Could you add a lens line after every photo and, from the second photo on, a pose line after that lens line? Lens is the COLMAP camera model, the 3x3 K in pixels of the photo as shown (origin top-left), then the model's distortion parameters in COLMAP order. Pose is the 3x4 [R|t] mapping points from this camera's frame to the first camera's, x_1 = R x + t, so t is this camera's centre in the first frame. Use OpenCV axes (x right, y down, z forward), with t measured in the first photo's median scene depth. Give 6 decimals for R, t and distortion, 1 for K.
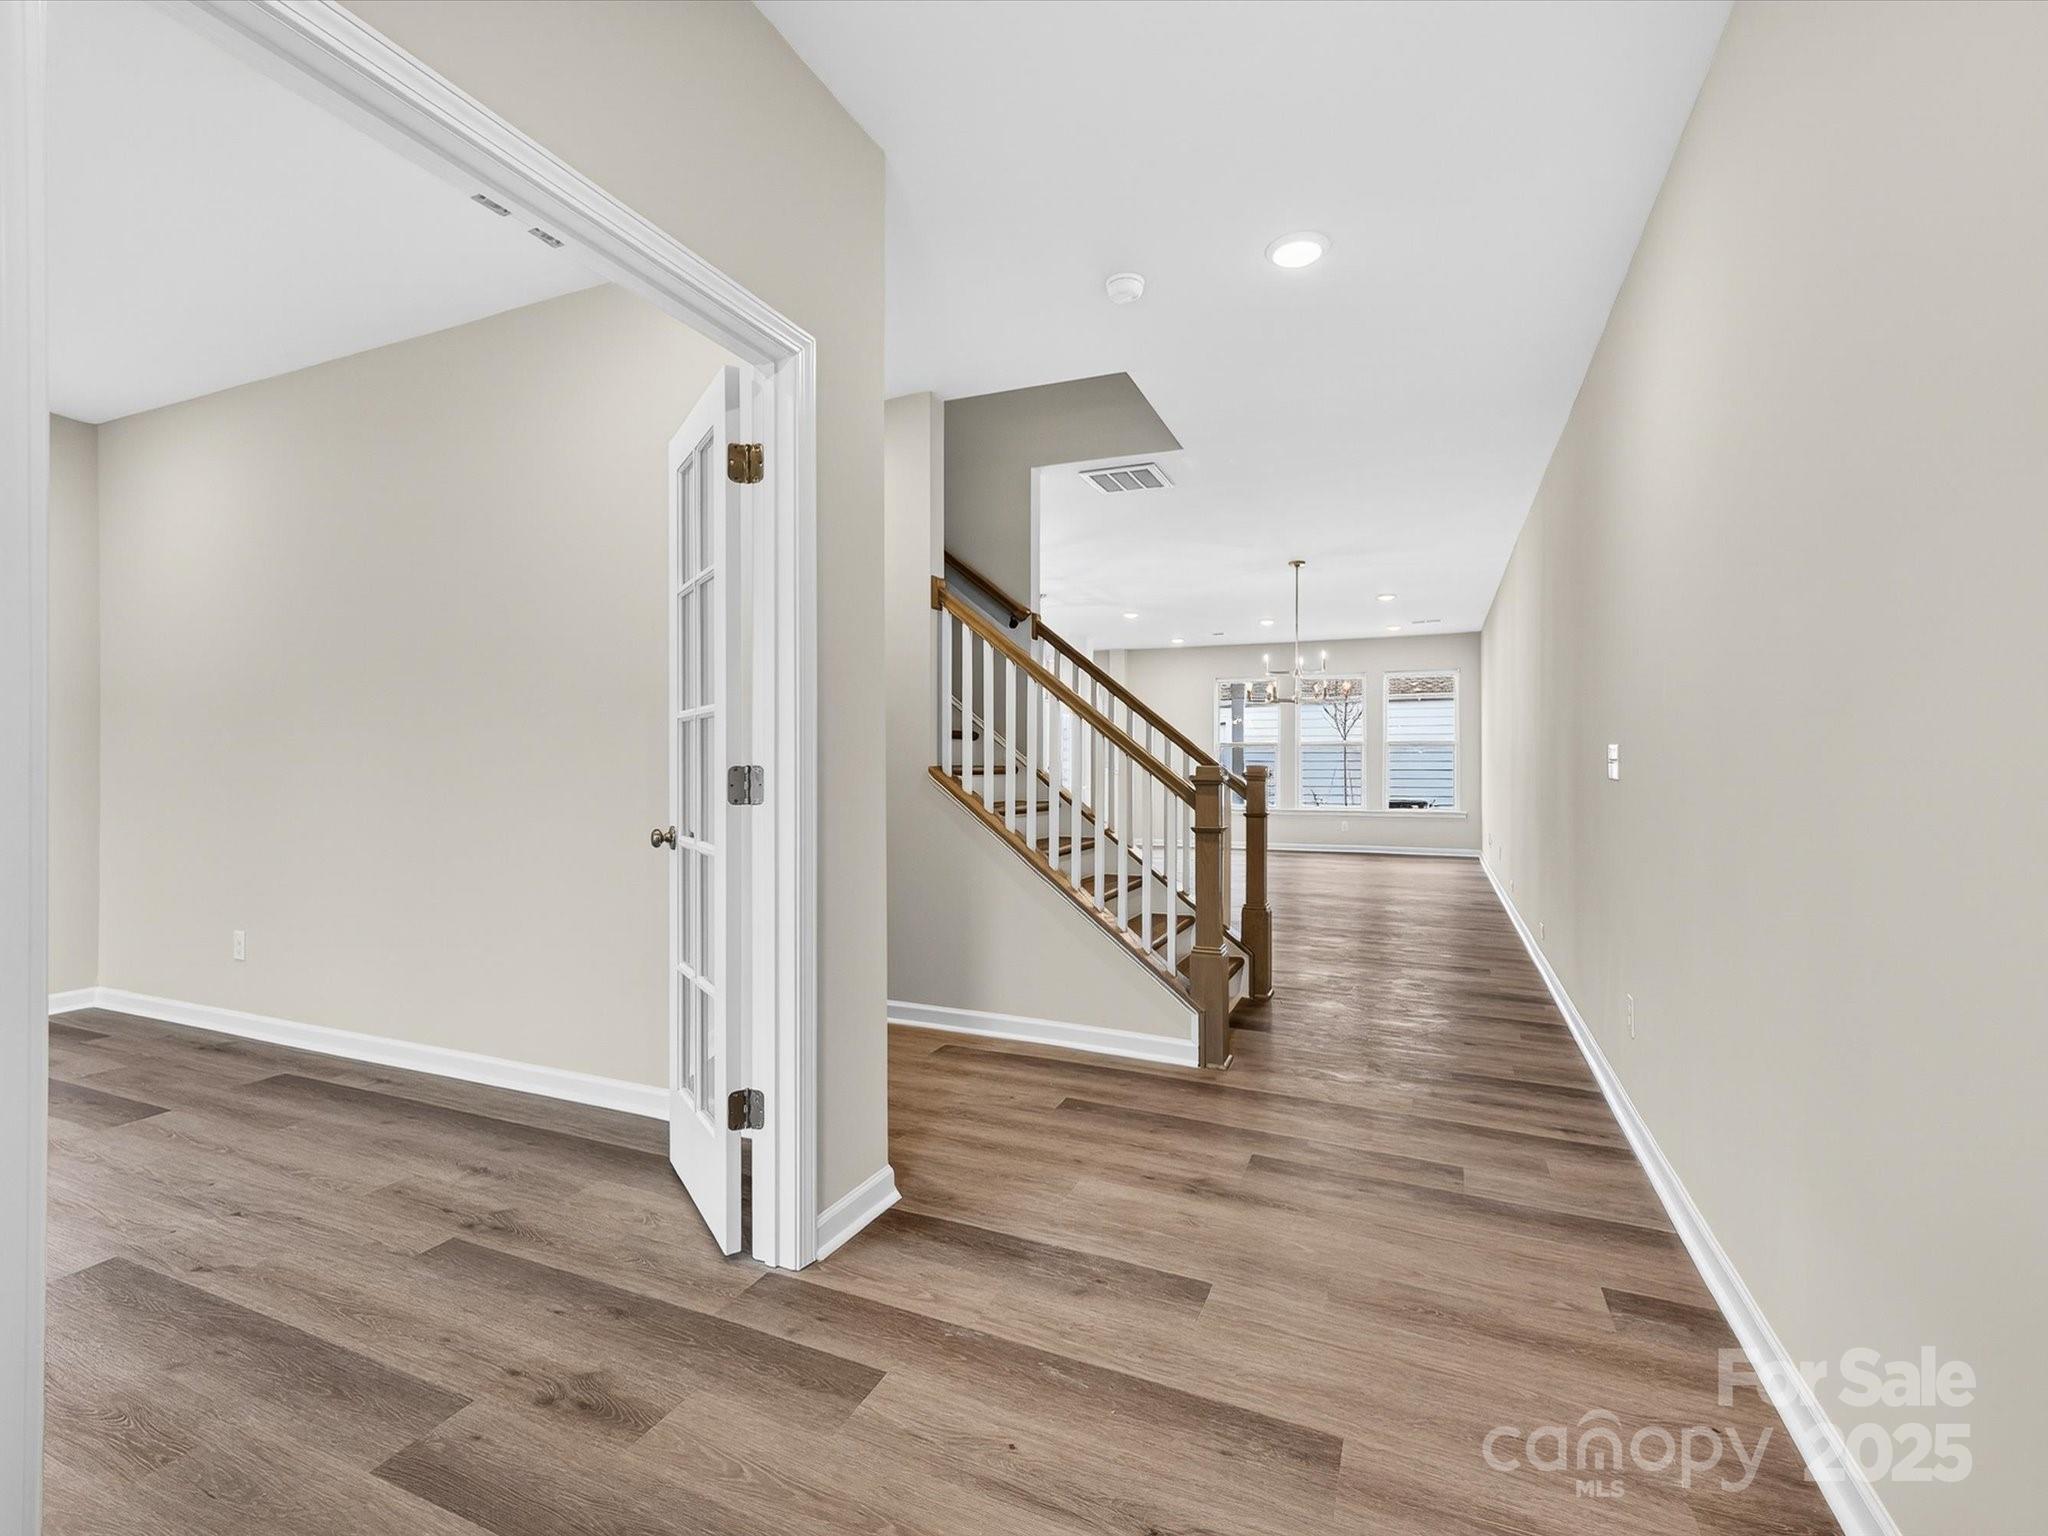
lens RADIAL K [[978.6, 0, 1022.1], [0, 978.6, 743.4], [0, 0, 1]] dist [0.000687, 0.000357]
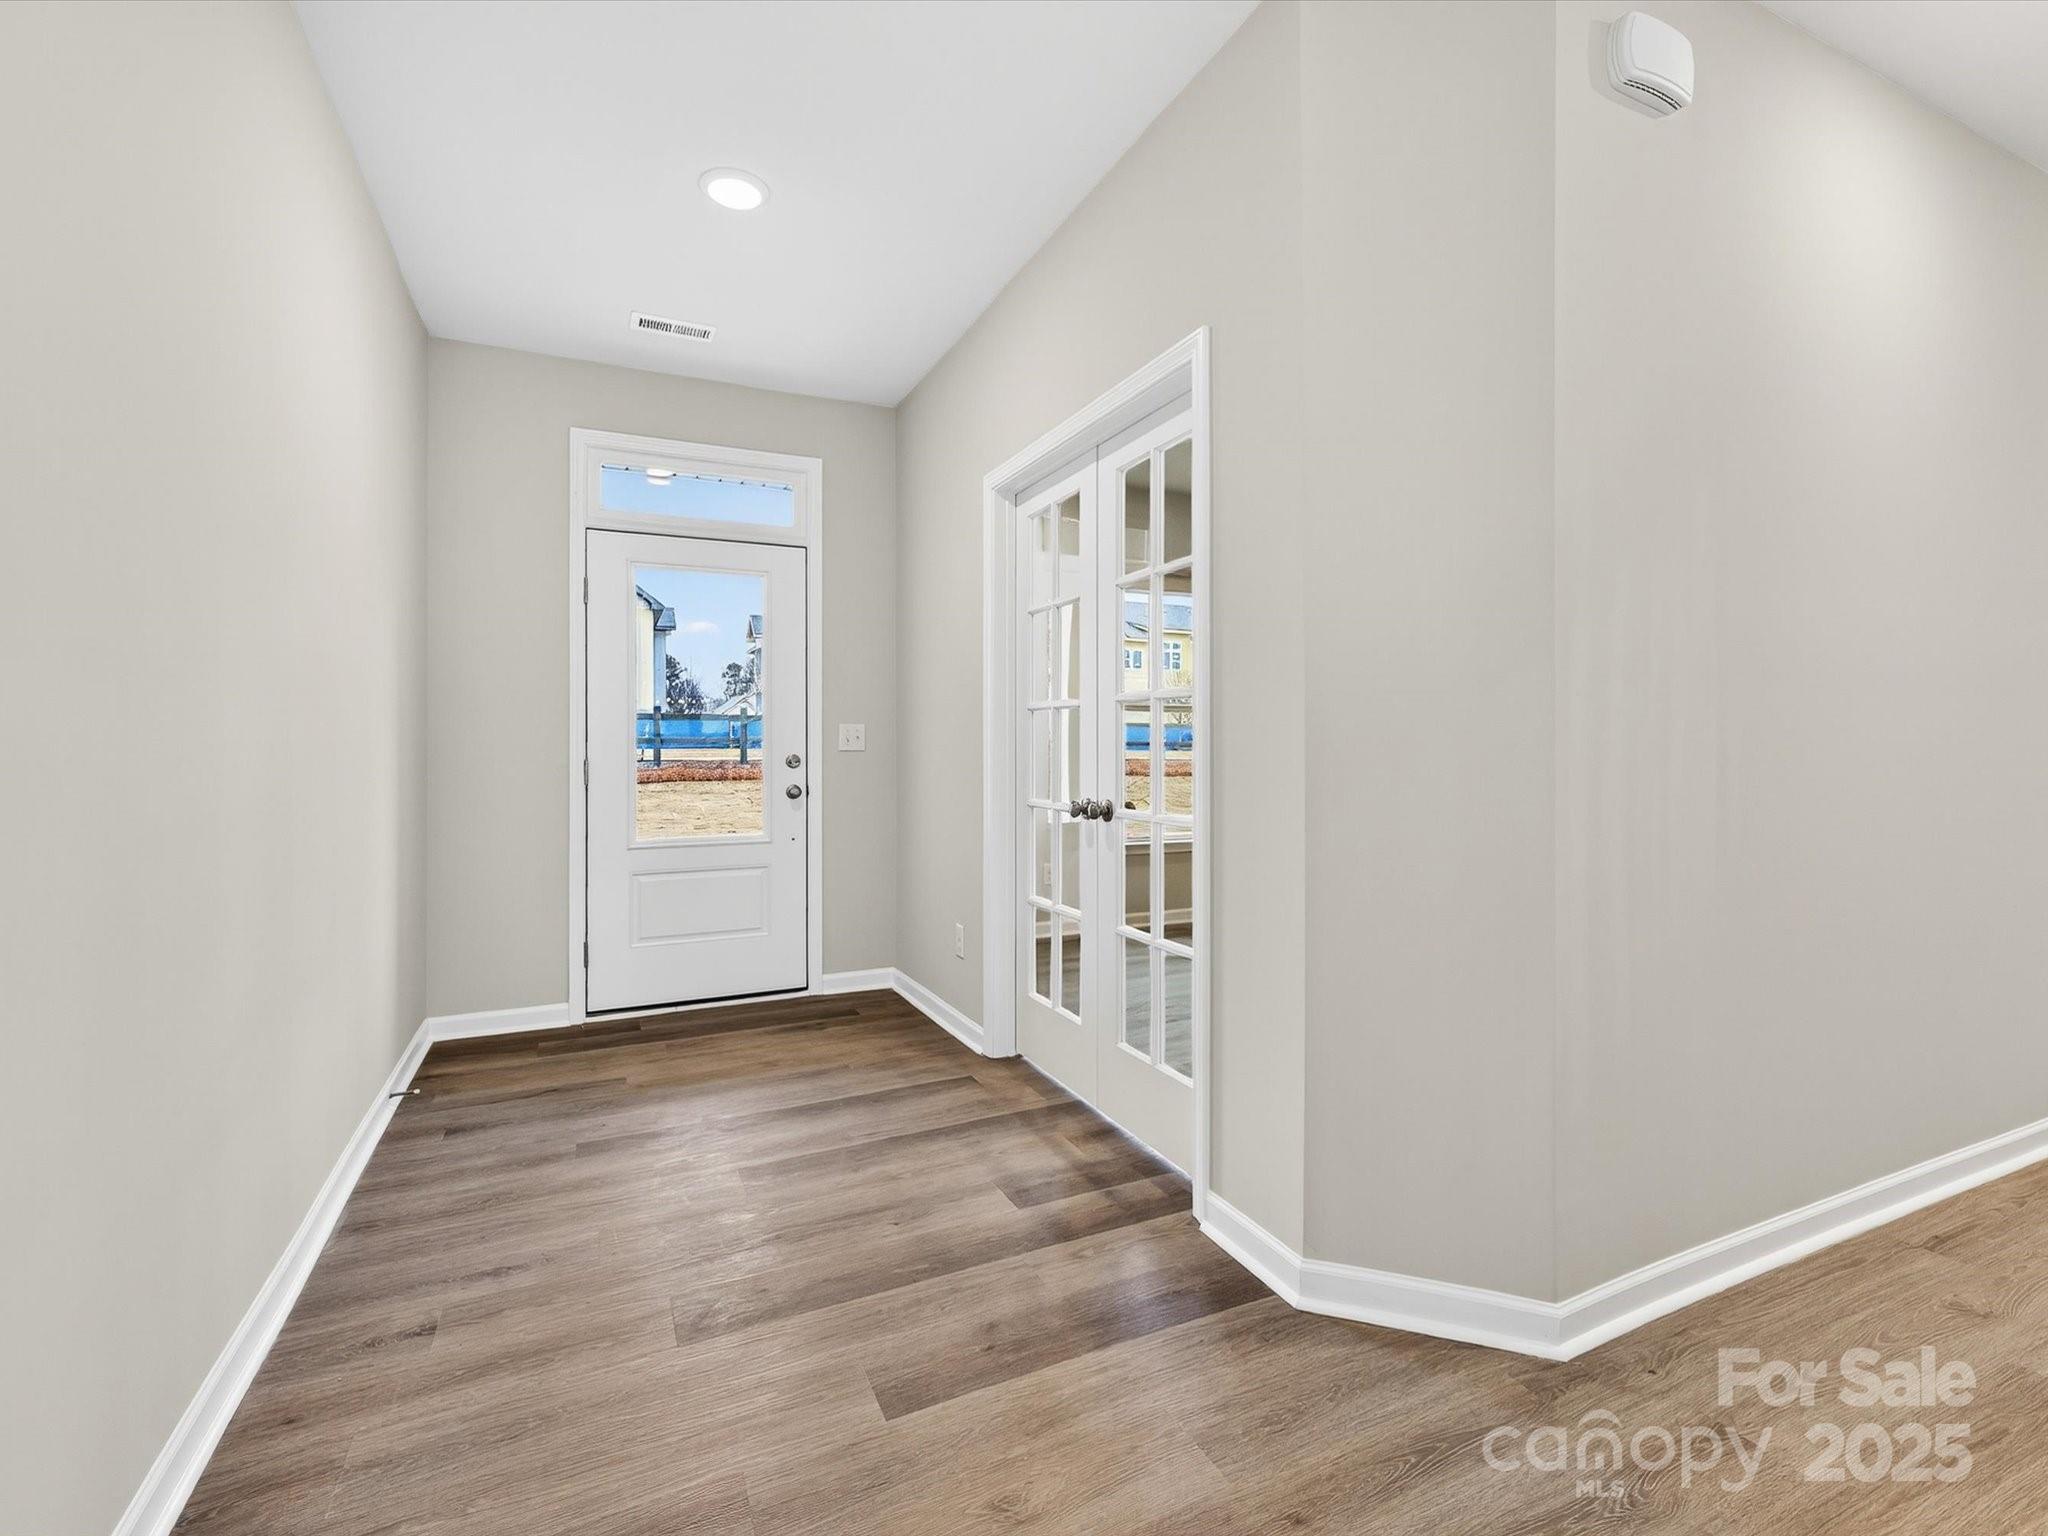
lens RADIAL K [[978.6, 0, 1022.1], [0, 978.6, 743.4], [0, 0, 1]] dist [0.000687, 0.000357]
pose [[-0.681037, 0.000880, -0.732249, 0.620344], [0.007293, 0.999958, -0.005581, 0.026341], [0.732213, -0.009141, -0.681015, 1.459145]]
